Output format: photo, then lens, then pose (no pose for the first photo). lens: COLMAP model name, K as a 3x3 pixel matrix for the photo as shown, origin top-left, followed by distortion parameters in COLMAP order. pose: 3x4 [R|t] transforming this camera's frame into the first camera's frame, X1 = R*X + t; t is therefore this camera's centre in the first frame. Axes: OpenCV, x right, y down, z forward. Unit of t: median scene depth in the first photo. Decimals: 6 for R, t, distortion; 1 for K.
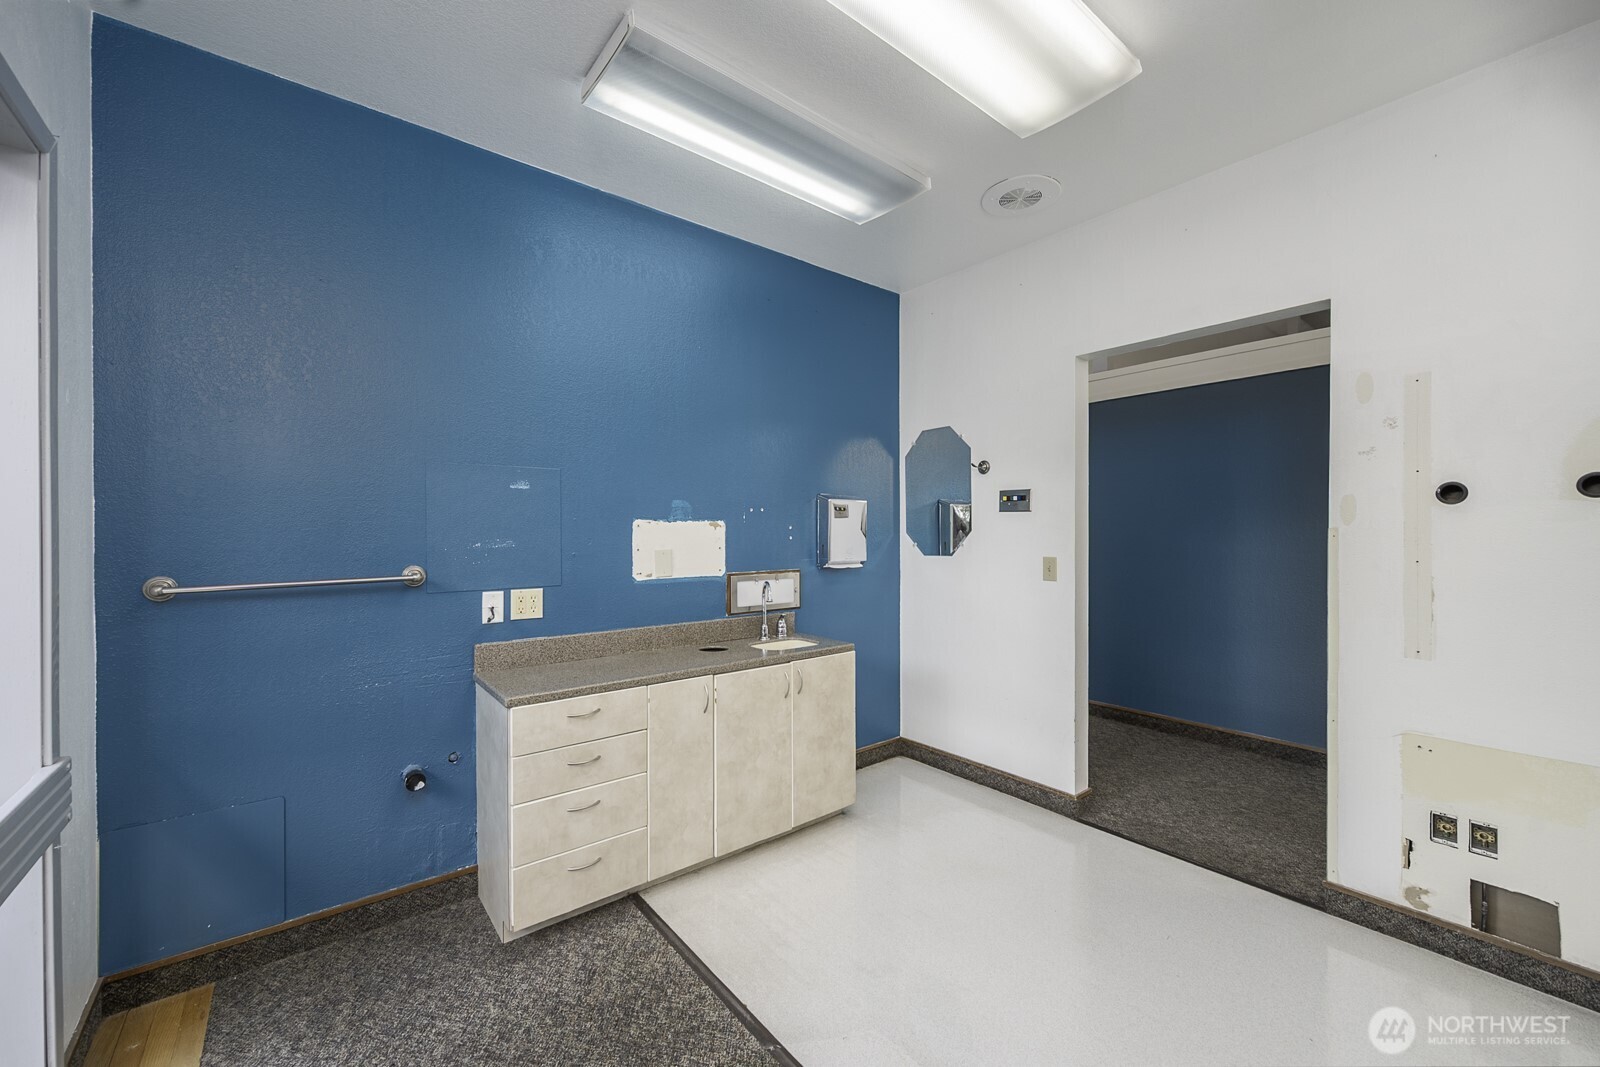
lens RADIAL K [[644.3, 0, 807.7], [0, 644.3, 532.4], [0, 0, 1]] dist [0.000434, -0.000656]
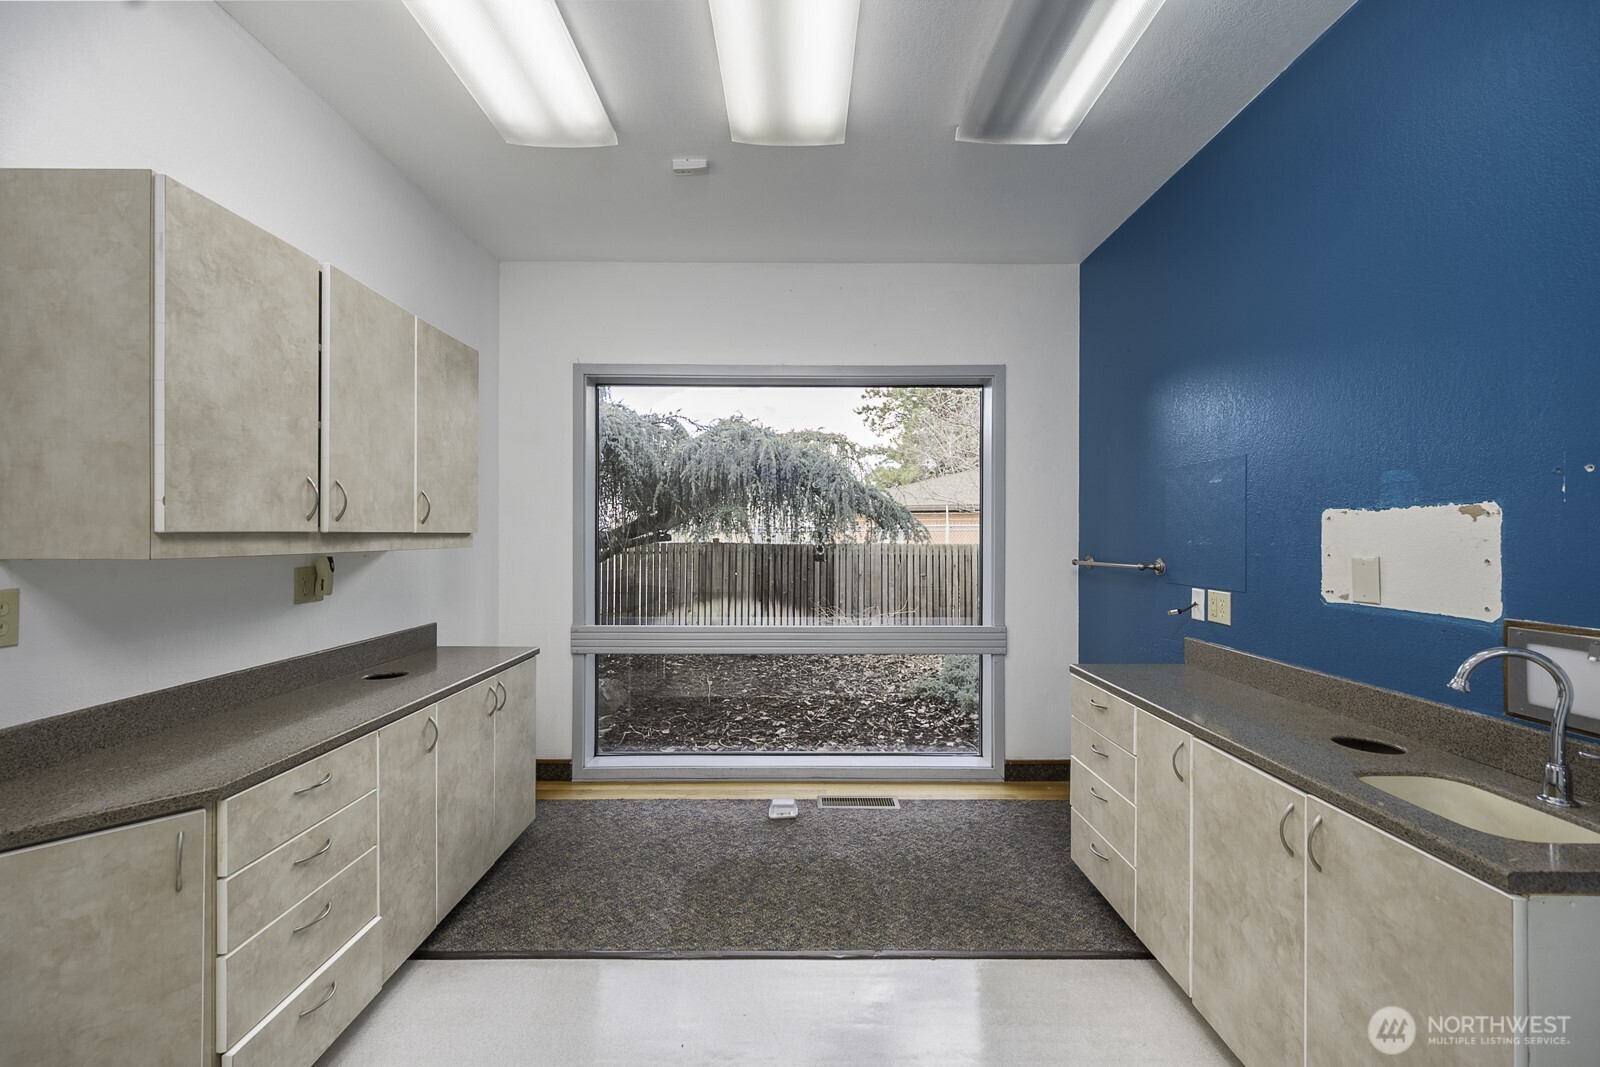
lens RADIAL K [[644.3, 0, 801.2], [0, 644.3, 529.0], [0, 0, 1]] dist [0.000434, -0.000656]
pose [[-0.633276, -0.005469, -0.773907, 0.572531], [-0.000313, 0.999977, -0.006810, 0.005069], [0.773926, -0.004071, -0.633263, 0.979350]]
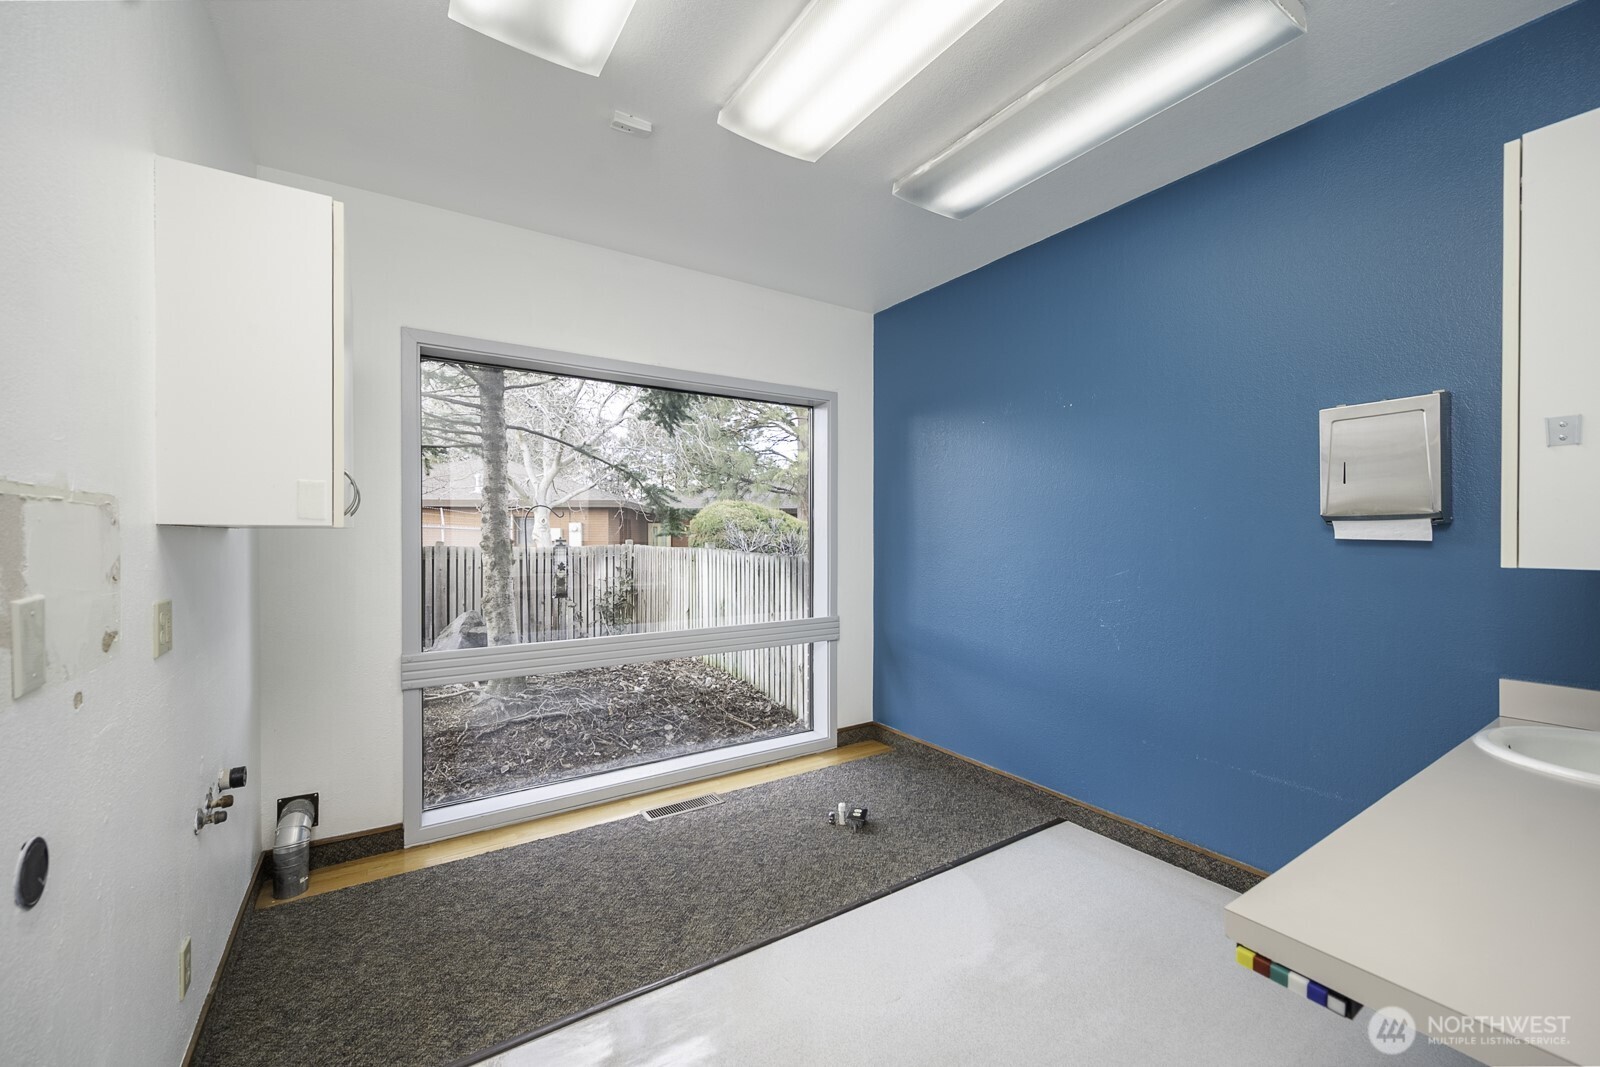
lens RADIAL K [[644.3, 0, 847.7], [0, 644.3, 530.9], [0, 0, 1]] dist [0.000434, -0.000656]
pose [[-0.071660, -0.002896, -0.997425, 0.751670], [0.002831, 0.999991, -0.003107, -0.000025], [0.997425, -0.003046, -0.071652, 0.710417]]
